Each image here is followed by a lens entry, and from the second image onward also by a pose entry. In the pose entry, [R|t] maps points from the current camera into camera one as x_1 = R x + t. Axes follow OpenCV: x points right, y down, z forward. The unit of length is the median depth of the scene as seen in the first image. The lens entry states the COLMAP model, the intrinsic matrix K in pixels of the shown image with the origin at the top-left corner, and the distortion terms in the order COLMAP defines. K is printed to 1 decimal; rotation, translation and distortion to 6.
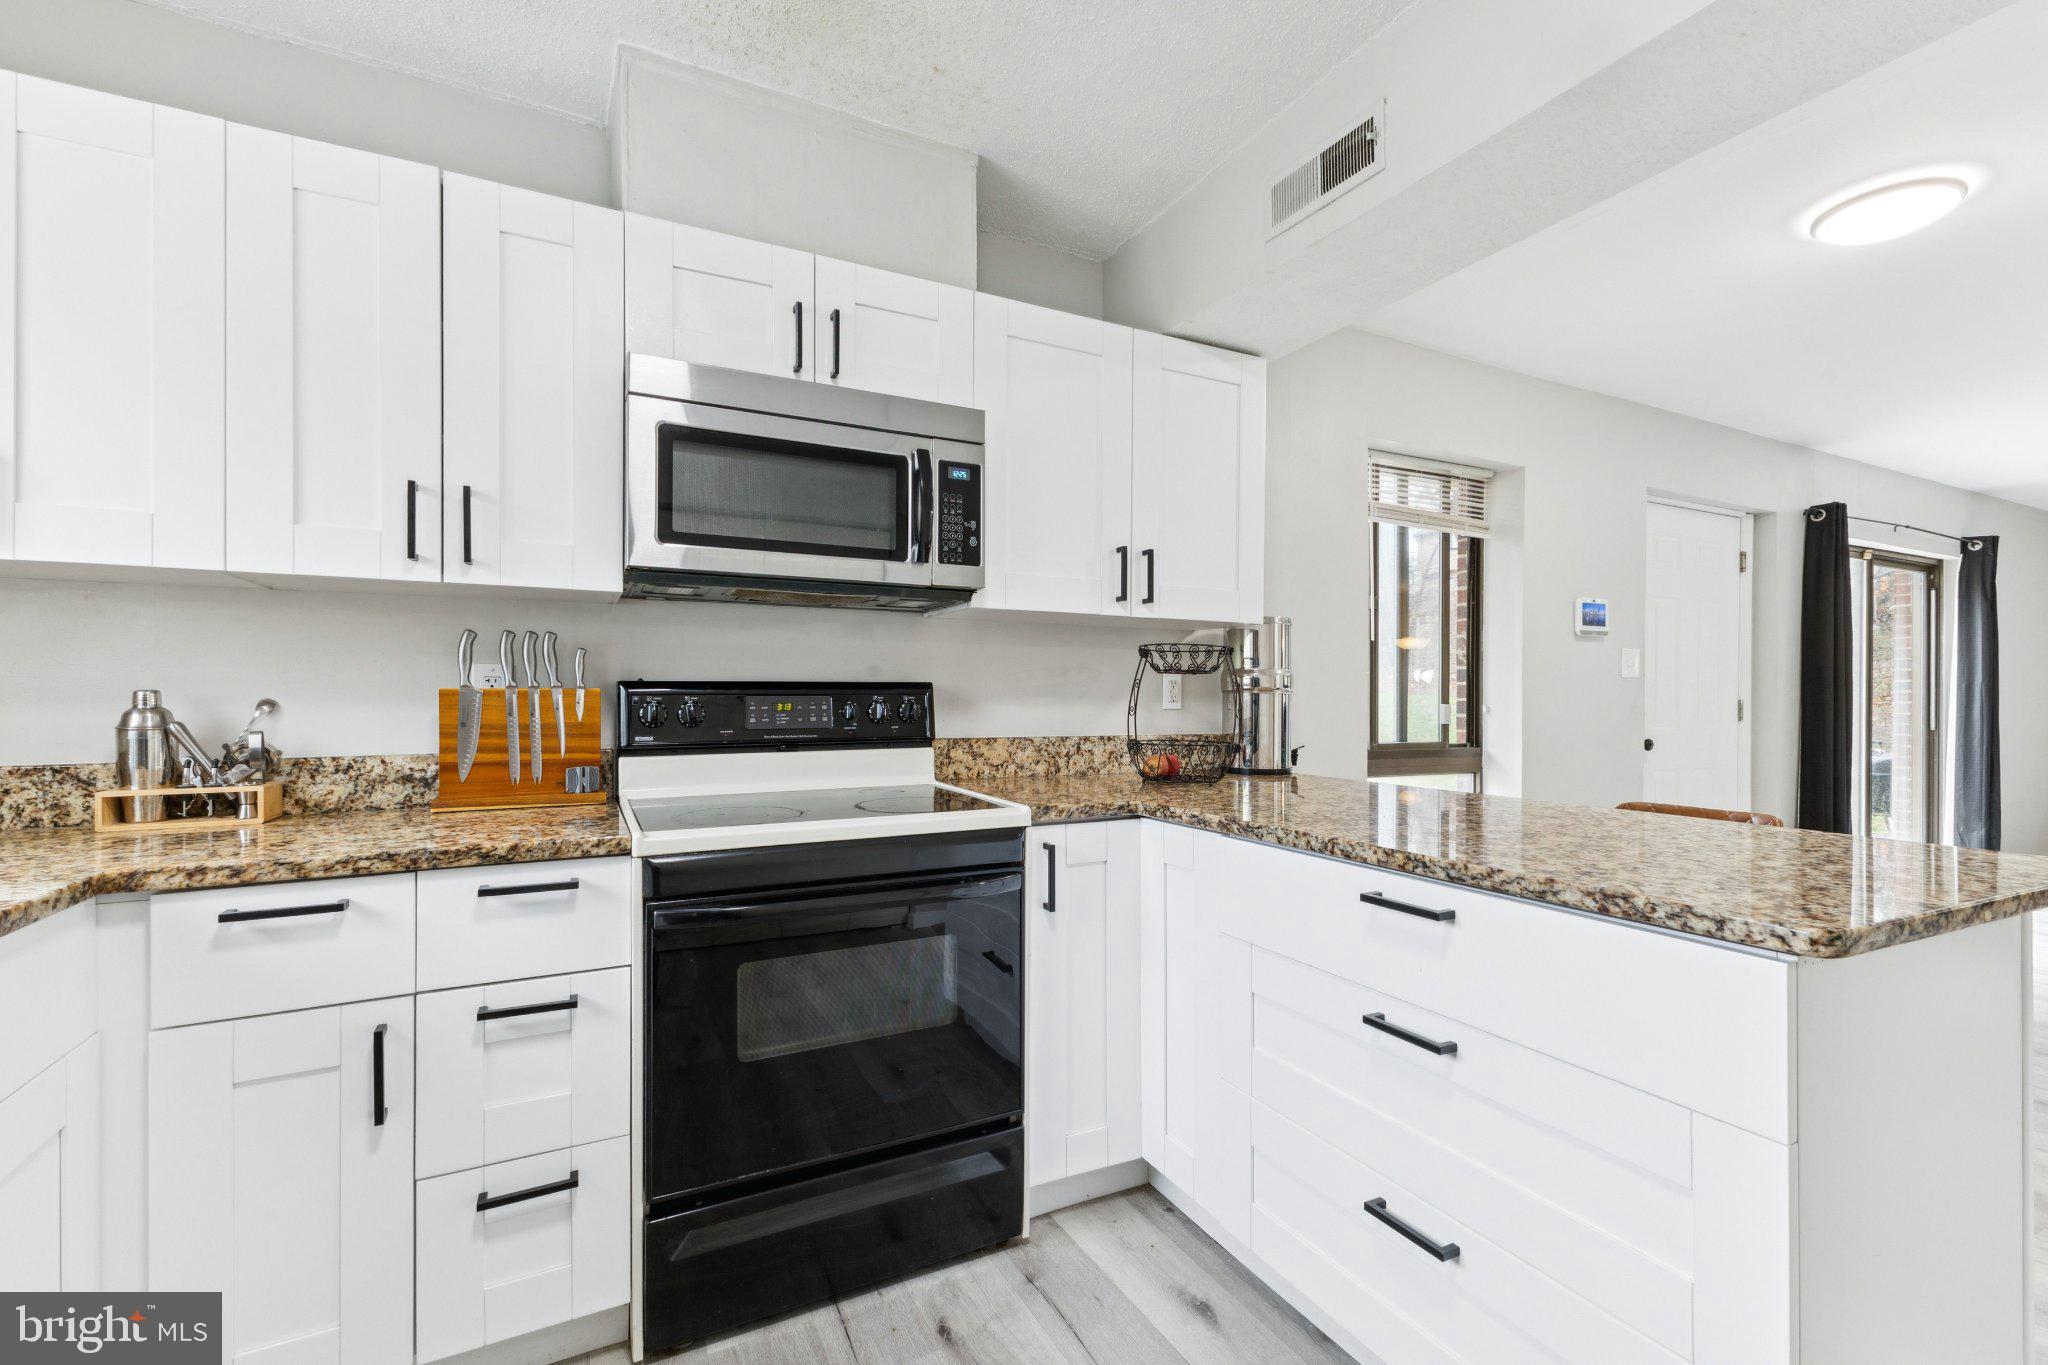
lens RADIAL K [[895.4, 0, 1025.7], [0, 895.4, 687.3], [0, 0, 1]] dist [0.012381, -0.000586]
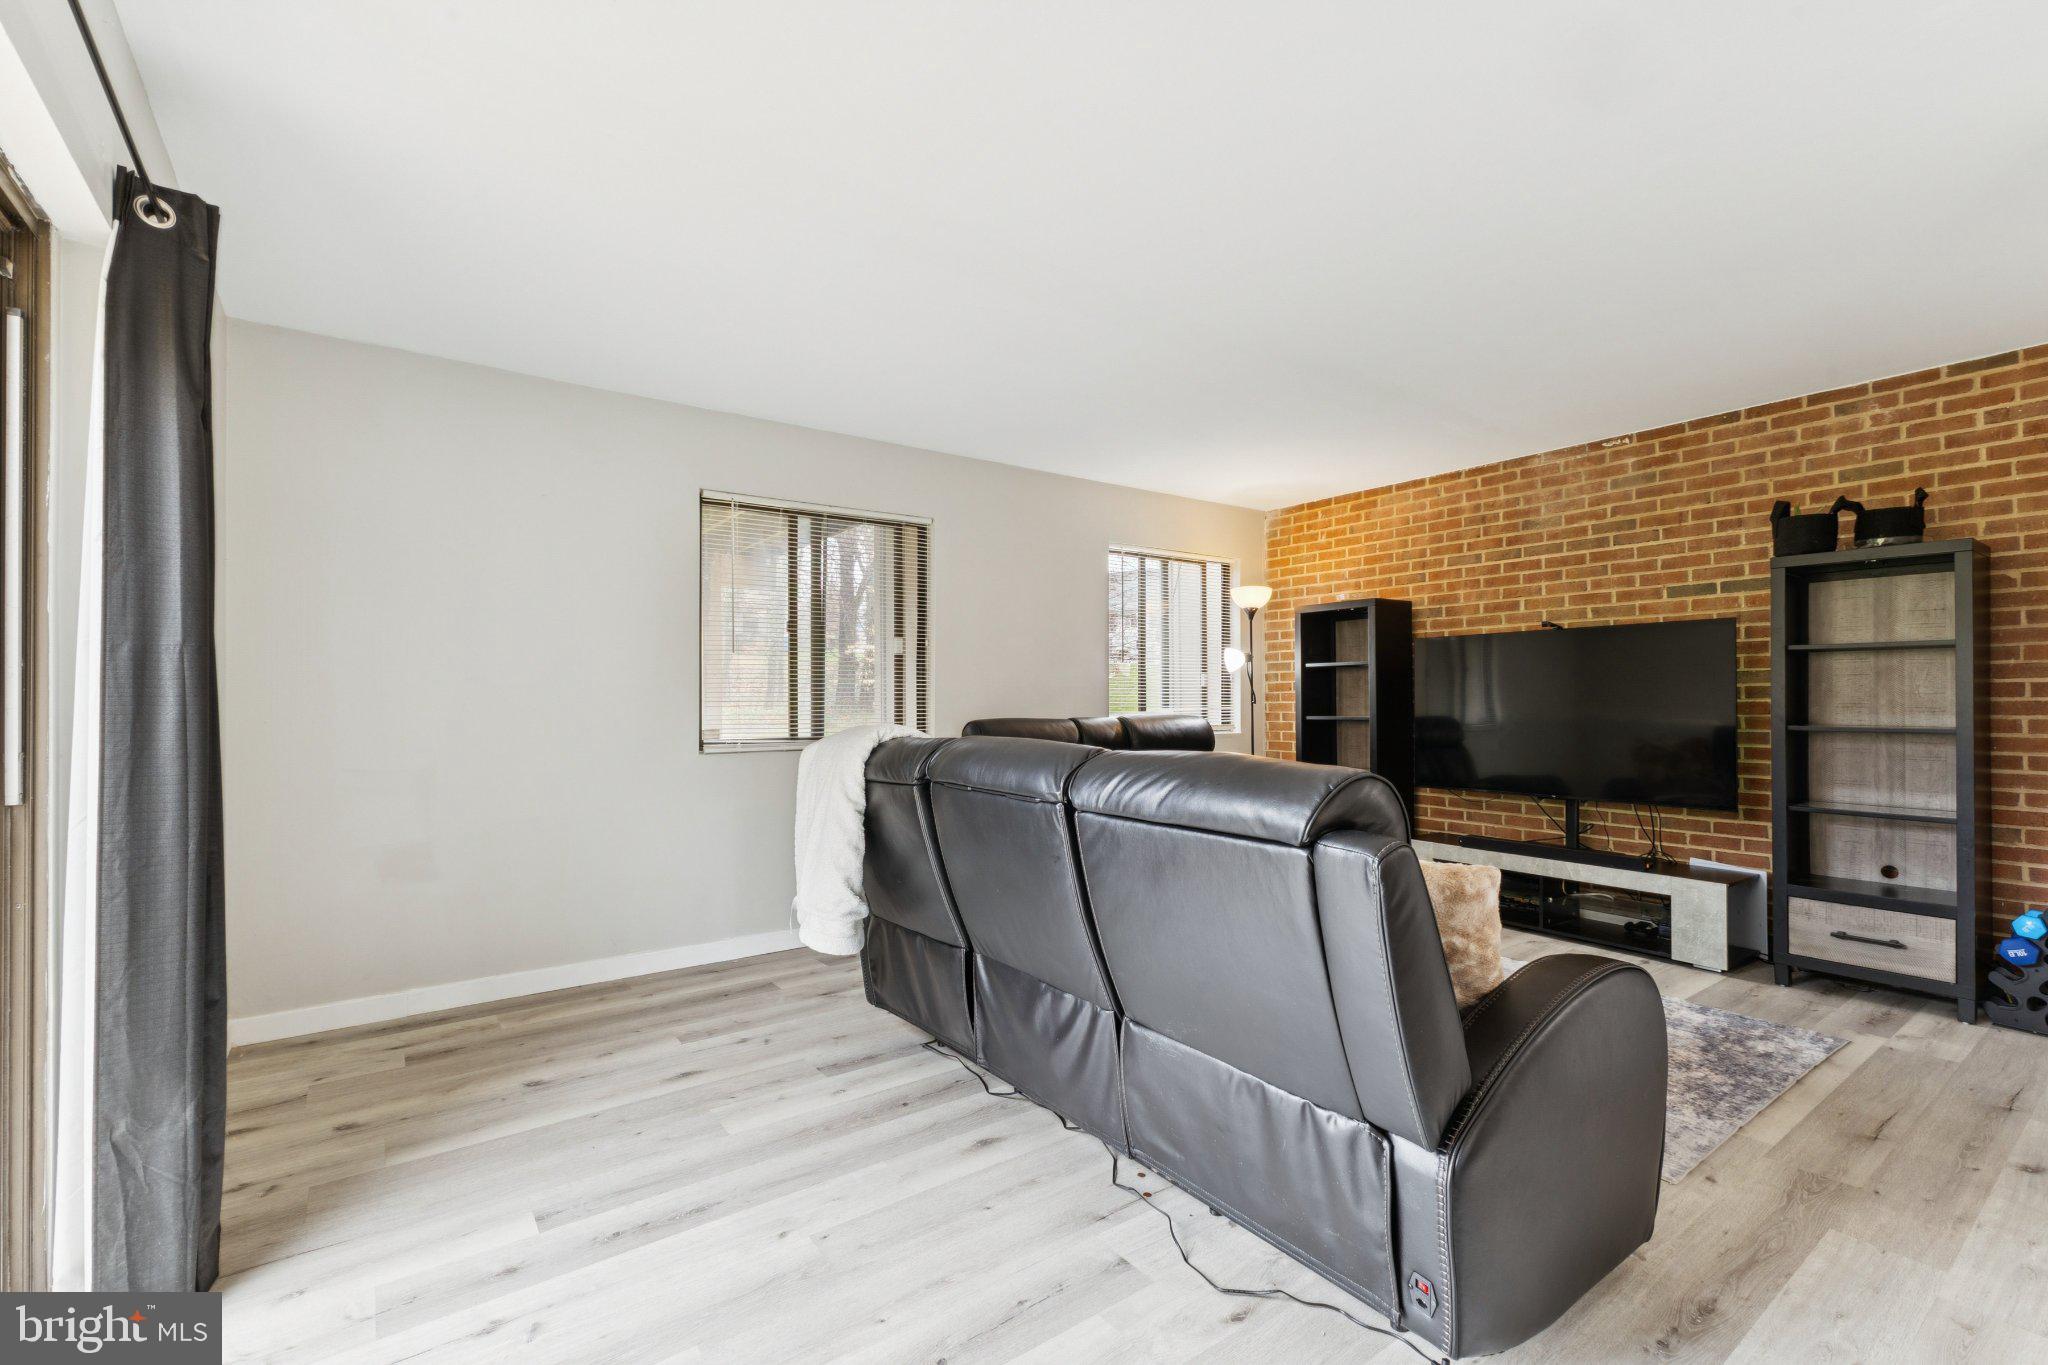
lens RADIAL K [[895.4, 0, 1030.3], [0, 895.4, 687.5], [0, 0, 1]] dist [0.012381, -0.000586]
pose [[-0.156692, 0.002442, 0.987645, 1.764672], [-0.007236, 0.999967, -0.003621, 0.027970], [-0.987621, -0.007714, -0.156669, 1.924944]]
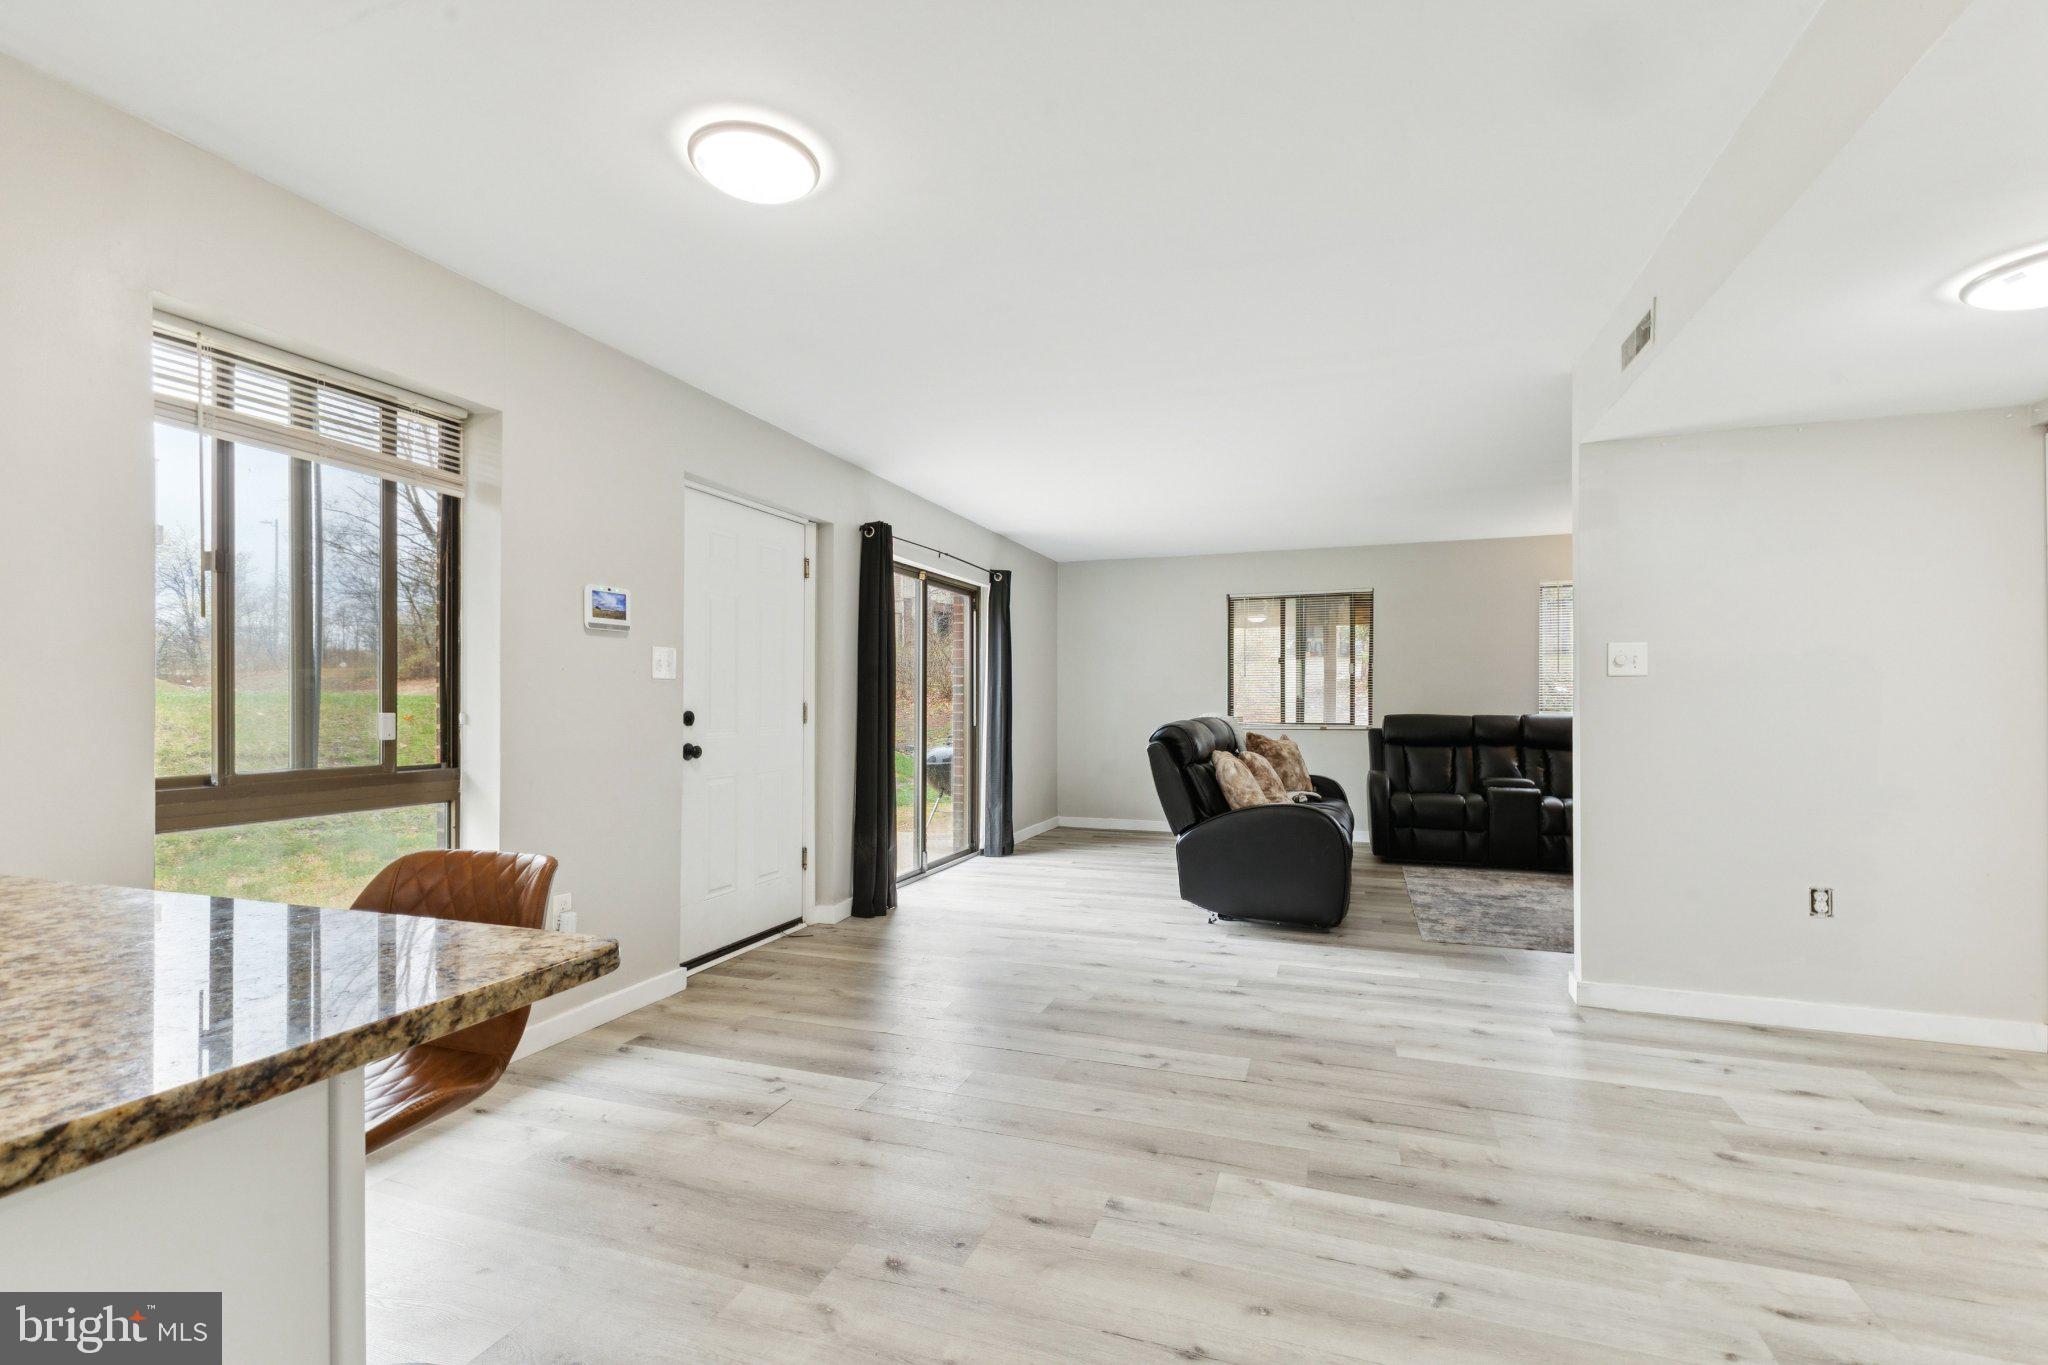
lens RADIAL K [[895.4, 0, 1029.6], [0, 895.4, 707.4], [0, 0, 1]] dist [0.012381, -0.000586]
pose [[0.730481, -0.014158, 0.682786, 0.602994], [0.003434, 0.999849, 0.017060, 0.006332], [-0.682924, -0.010117, 0.730419, 0.172428]]
